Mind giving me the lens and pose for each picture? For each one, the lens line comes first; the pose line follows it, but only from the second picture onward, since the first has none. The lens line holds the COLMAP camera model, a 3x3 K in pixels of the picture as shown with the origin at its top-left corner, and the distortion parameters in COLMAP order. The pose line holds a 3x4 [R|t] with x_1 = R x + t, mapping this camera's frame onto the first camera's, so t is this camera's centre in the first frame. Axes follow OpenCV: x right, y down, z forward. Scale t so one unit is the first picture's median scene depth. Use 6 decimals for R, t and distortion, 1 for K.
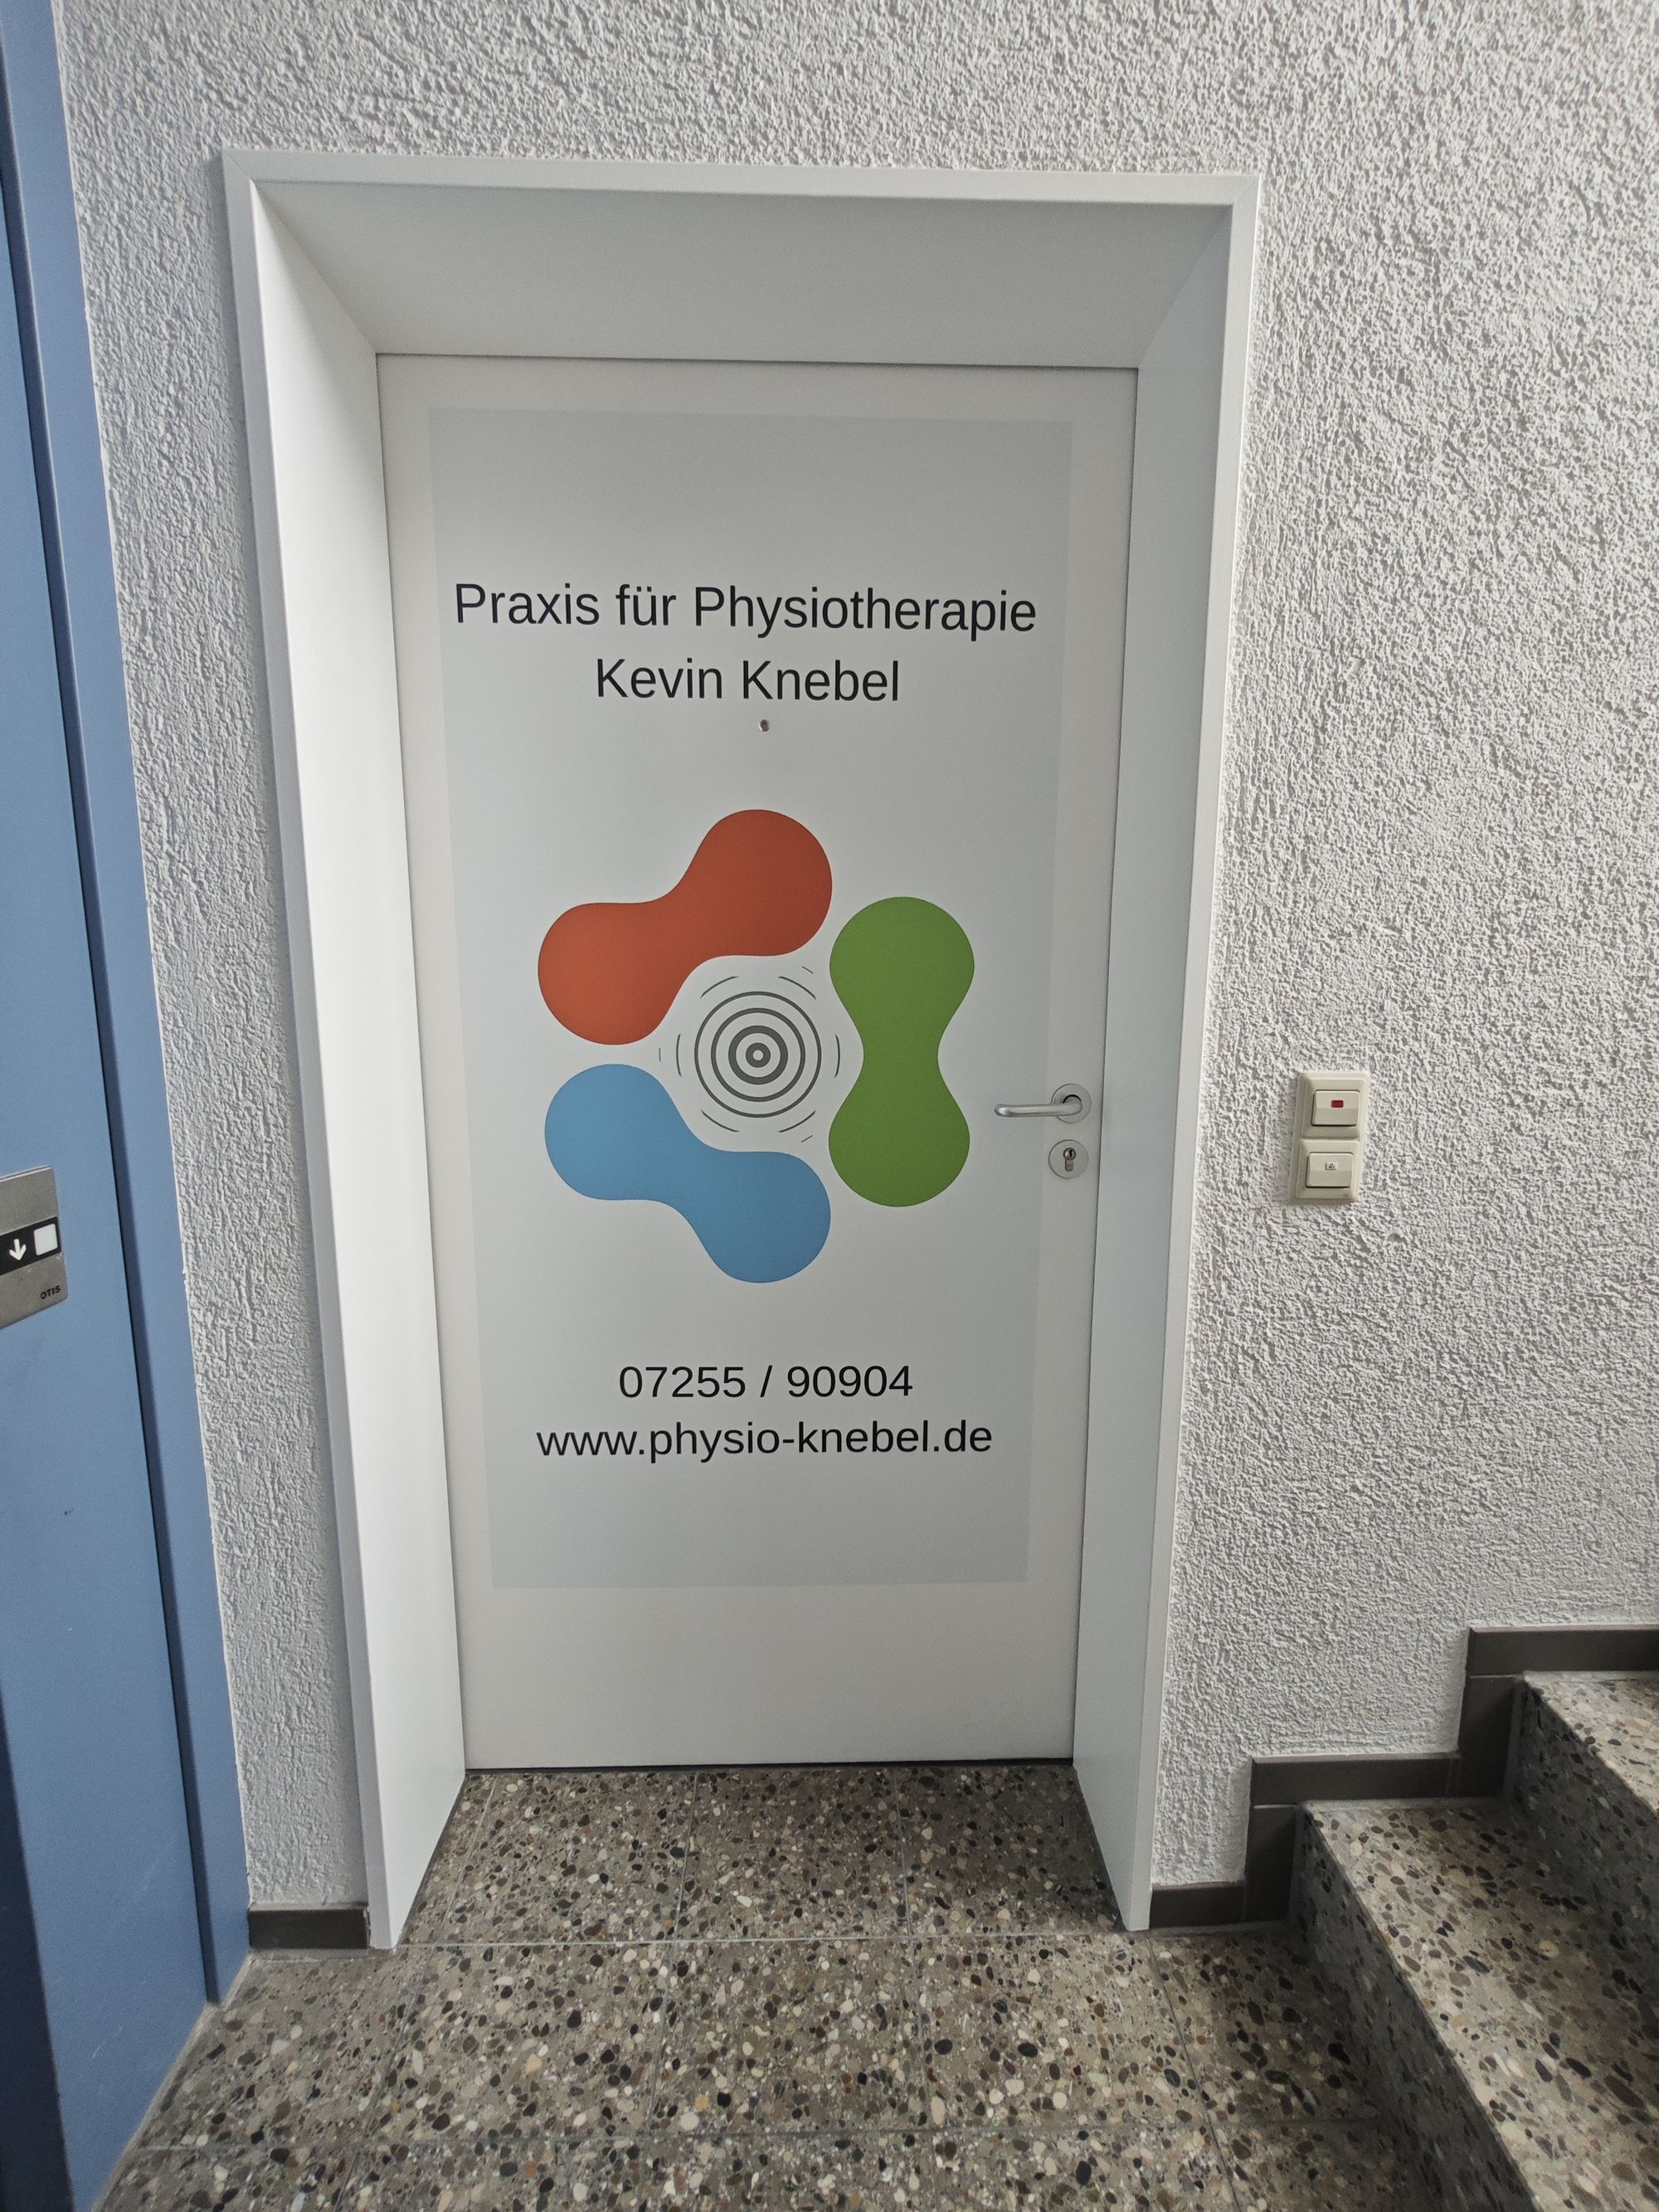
lens RADIAL K [[953.9, 0, 827.3], [0, 953.9, 1105.7], [0, 0, 1]] dist [-0.006630, 0.003421]
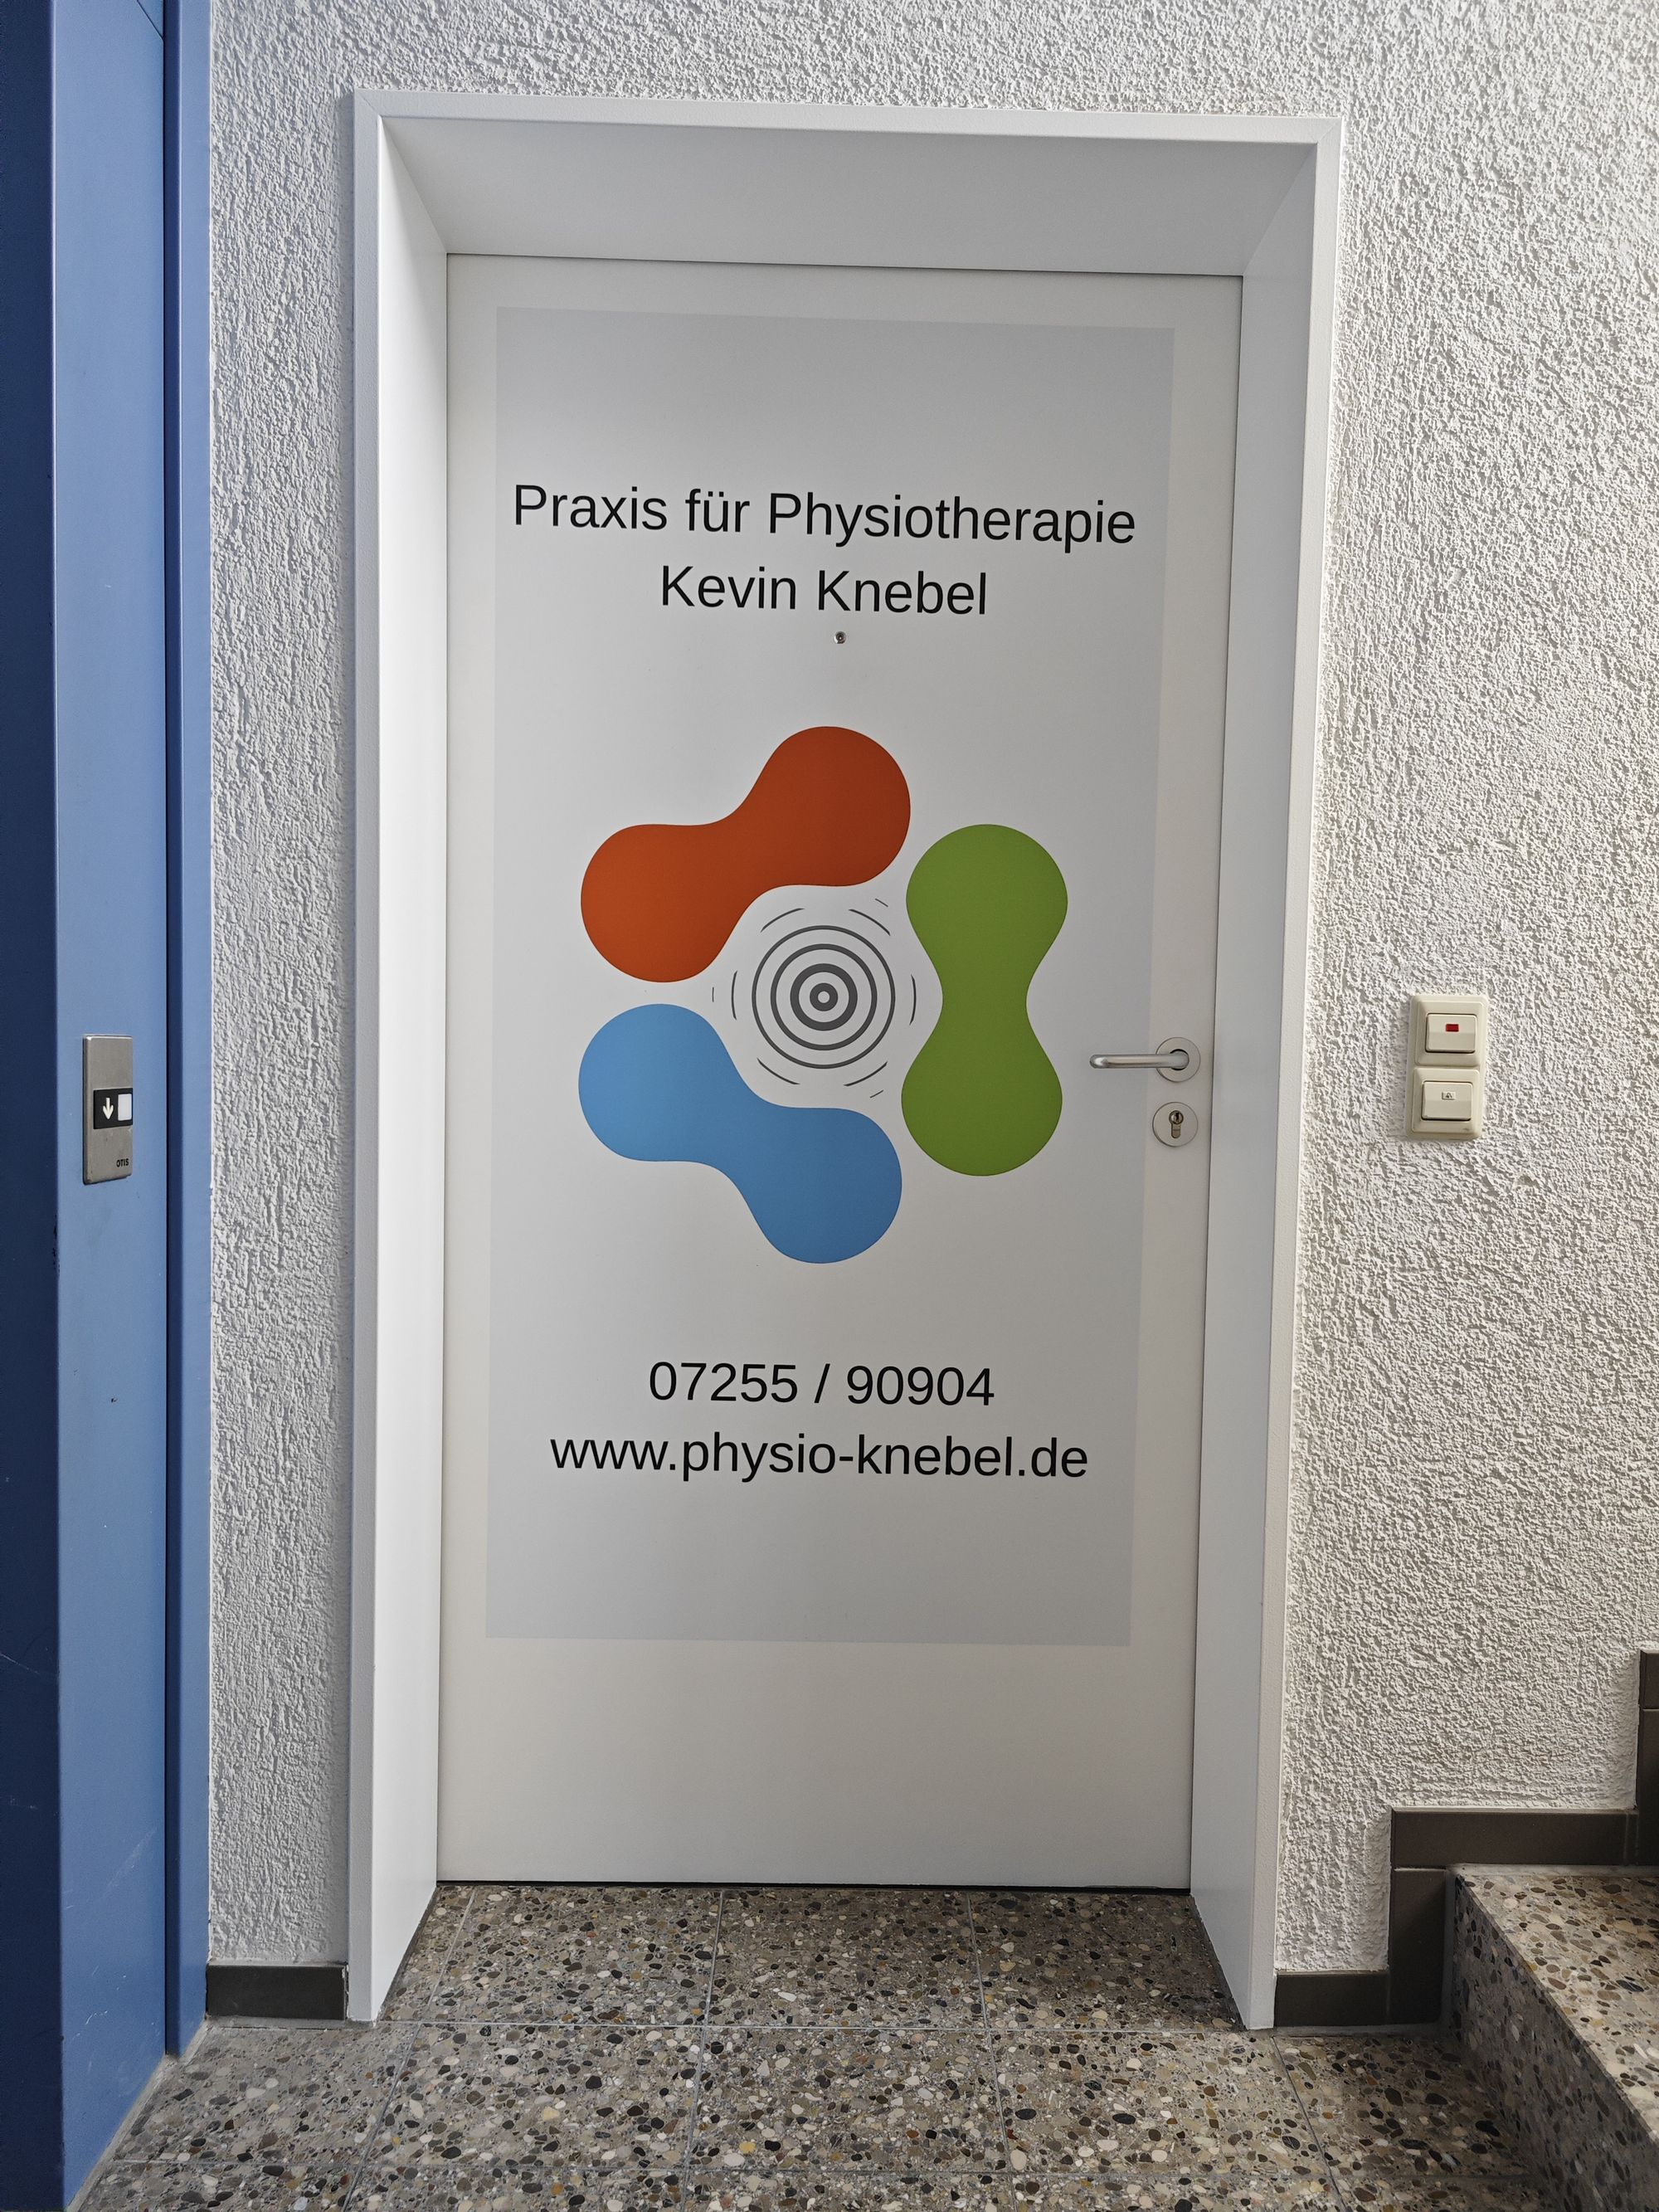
lens RADIAL K [[1476.0, 0, 844.8], [0, 1476.0, 1120.5], [0, 0, 1]] dist [0.044492, -0.039511]
pose [[0.999770, 0.018088, -0.011533, -0.042428], [-0.019168, 0.994639, -0.101612, 0.245538], [0.009633, 0.101810, 0.994757, -0.442924]]
